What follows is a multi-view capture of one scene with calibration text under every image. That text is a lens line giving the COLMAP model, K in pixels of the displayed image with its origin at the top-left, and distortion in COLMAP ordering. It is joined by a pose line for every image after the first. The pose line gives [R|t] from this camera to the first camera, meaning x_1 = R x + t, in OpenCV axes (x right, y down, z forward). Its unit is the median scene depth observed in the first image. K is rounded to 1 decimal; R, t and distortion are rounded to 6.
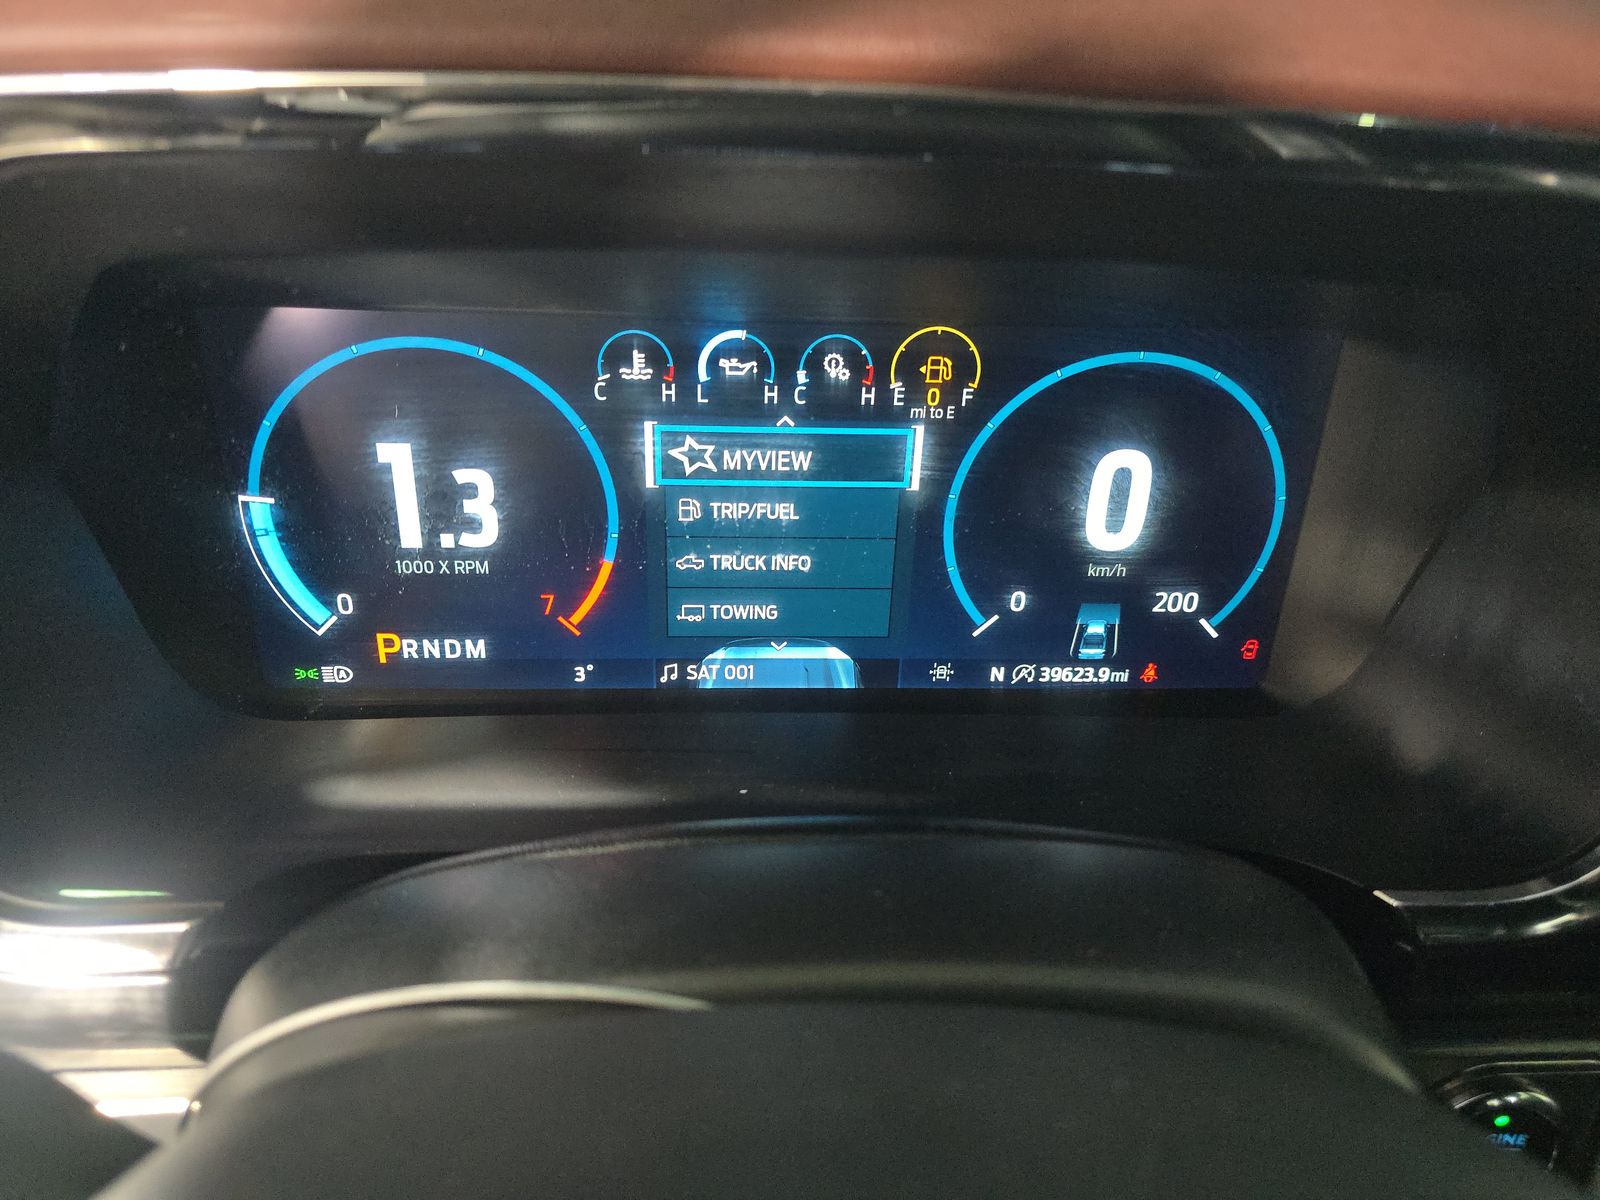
lens RADIAL K [[1072.5, 0, 786.5], [0, 1072.5, 564.2], [0, 0, 1]] dist [0.024510, -0.037117]
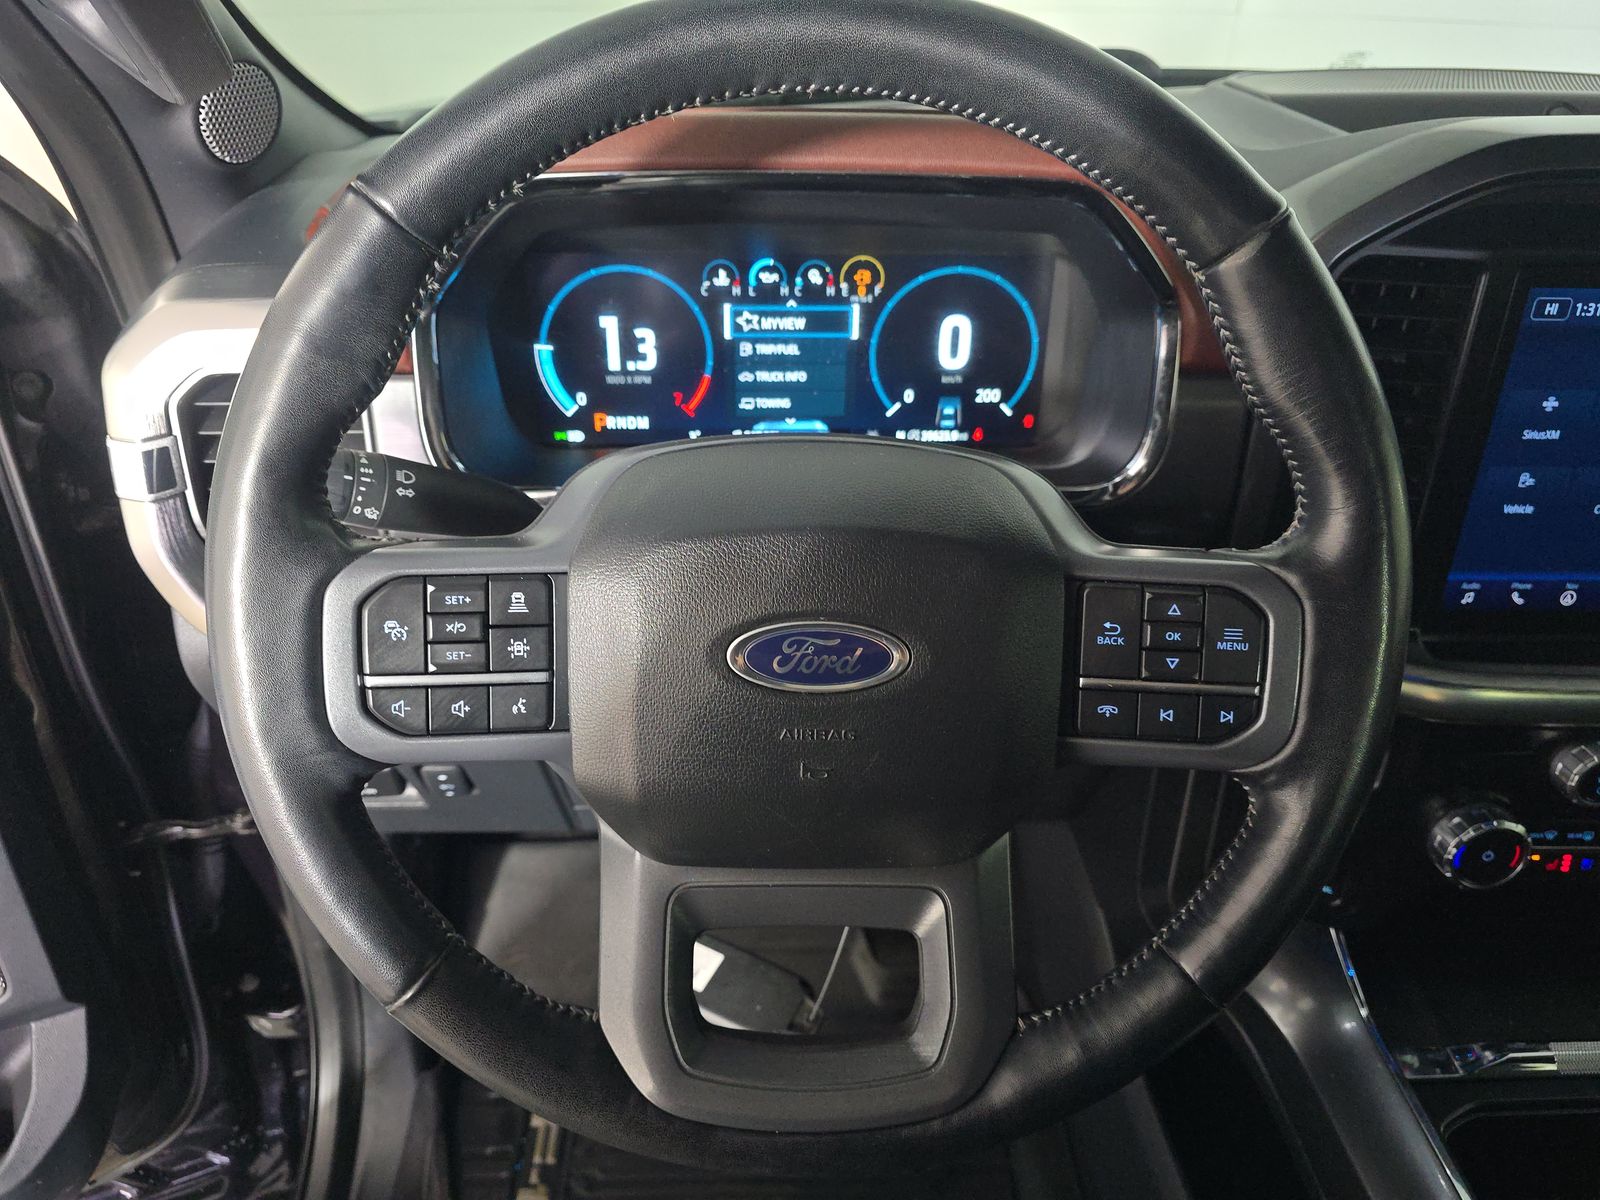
lens RADIAL K [[1072.5, 0, 787.1], [0, 1072.5, 589.4], [0, 0, 1]] dist [0.024510, -0.037117]
pose [[0.999567, -0.010324, -0.027565, 0.041118], [0.011585, 0.998874, 0.045997, 0.319721], [0.027059, -0.046297, 0.998561, -1.099065]]
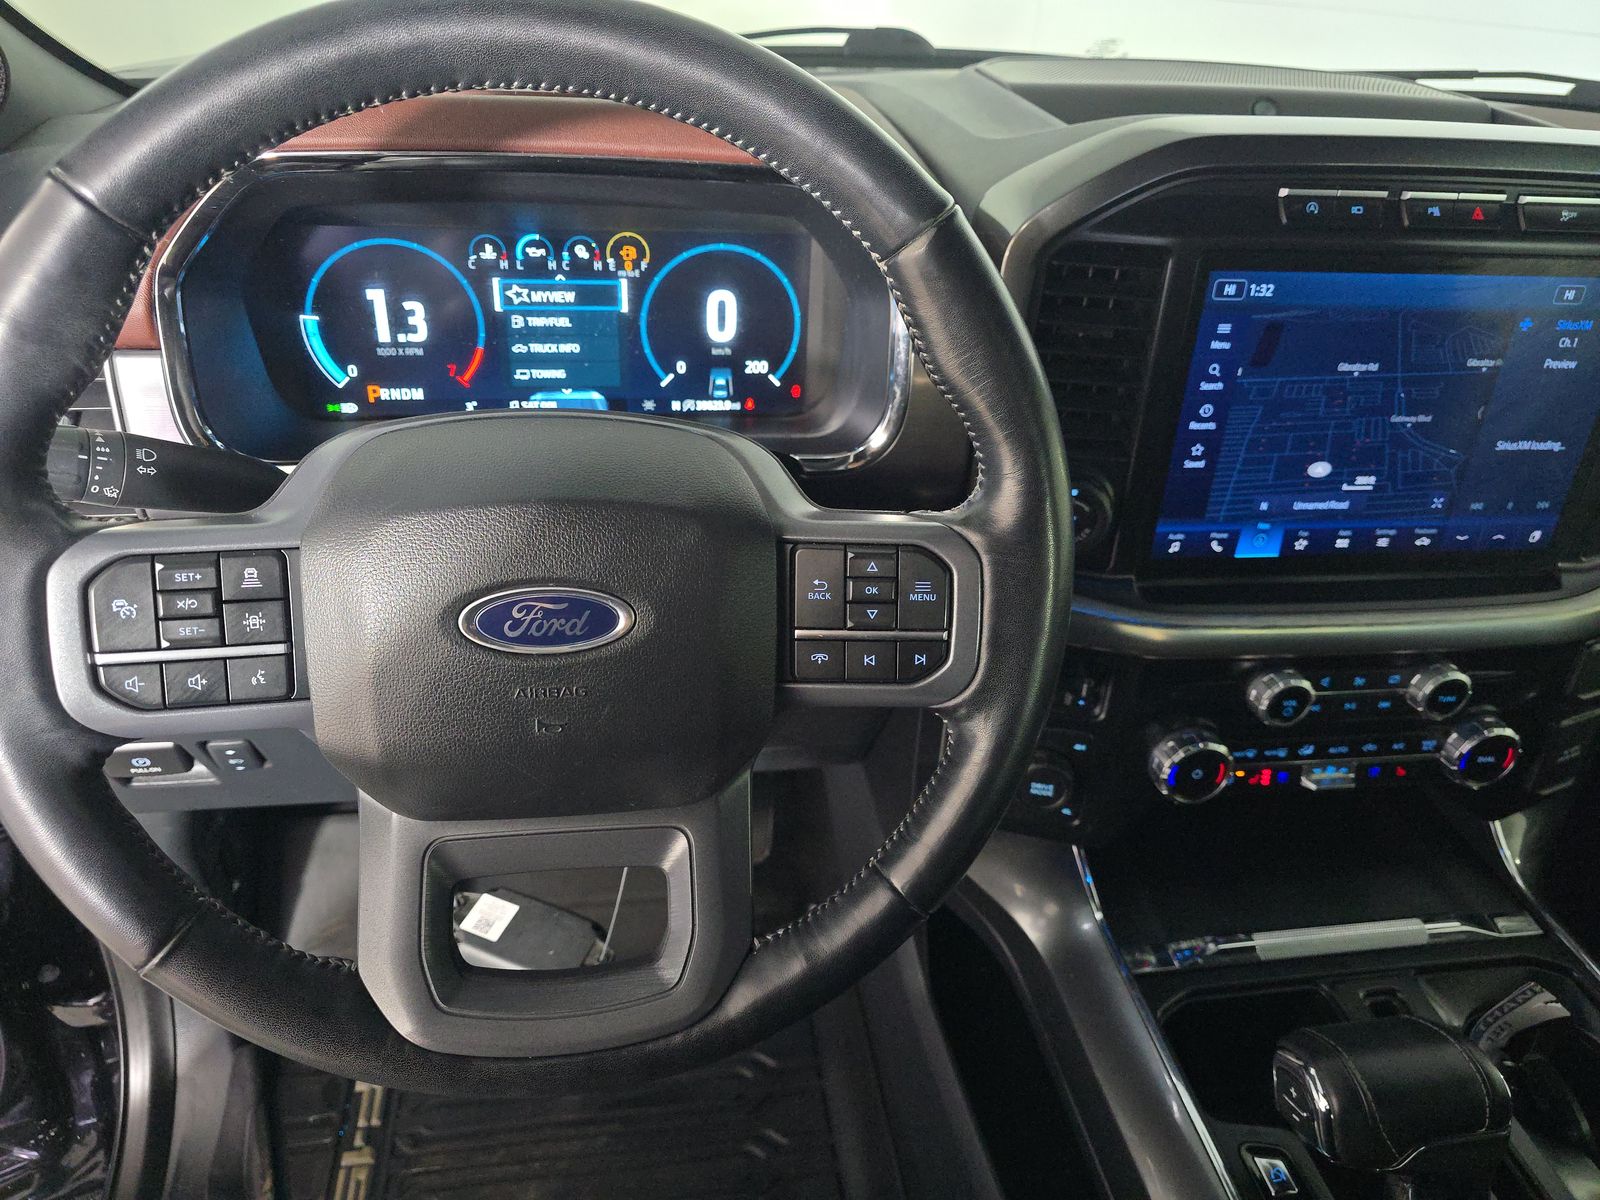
lens RADIAL K [[1072.5, 0, 791.0], [0, 1072.5, 590.5], [0, 0, 1]] dist [0.024510, -0.037117]
pose [[0.993969, -0.040437, 0.101931, 0.209010], [0.031576, 0.995699, 0.087095, 0.311629], [-0.105015, -0.083351, 0.990971, -1.217286]]
